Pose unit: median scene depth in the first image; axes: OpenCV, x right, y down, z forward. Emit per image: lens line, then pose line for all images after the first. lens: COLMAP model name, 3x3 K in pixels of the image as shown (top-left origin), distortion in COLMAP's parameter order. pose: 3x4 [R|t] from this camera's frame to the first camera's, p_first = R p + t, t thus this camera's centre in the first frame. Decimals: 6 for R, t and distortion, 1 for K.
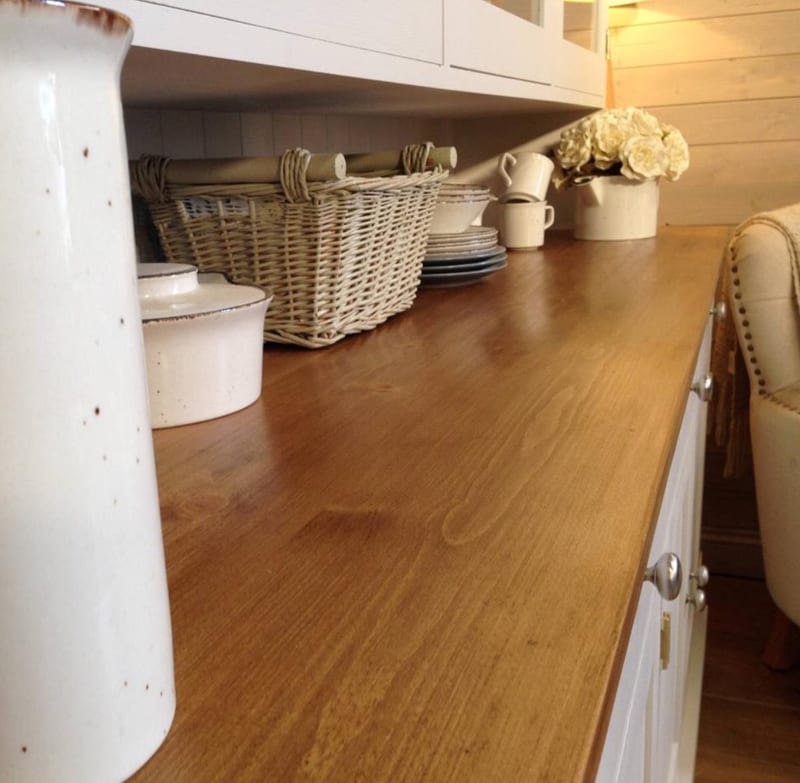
lens RADIAL K [[978.9, 0, 279.4], [0, 978.9, 390.1], [0, 0, 1]] dist [0.139635, -0.321850]
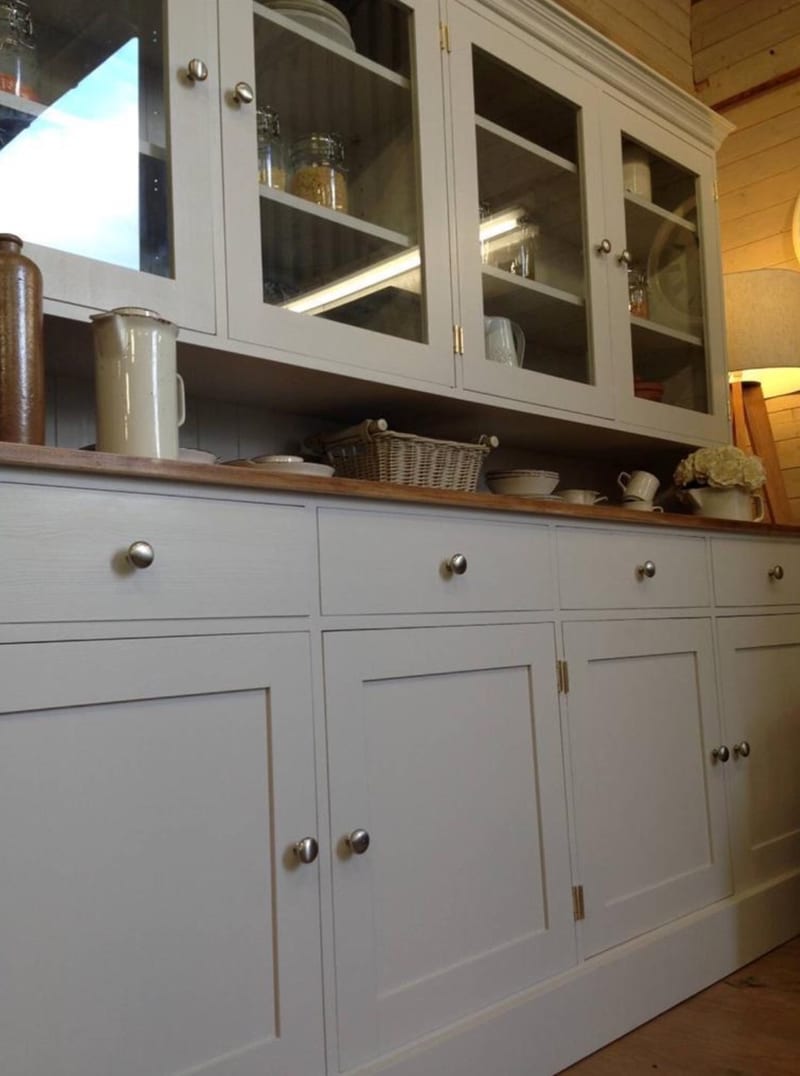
lens RADIAL K [[991.6, 0, 400.0], [0, 991.6, 538.0], [0, 0, 1]] dist [0.123099, -0.222887]
pose [[0.938500, -0.016658, -0.344877, 0.429378], [-0.088967, 0.953442, -0.288155, 0.325662], [0.333620, 0.301116, 0.893323, -0.449427]]
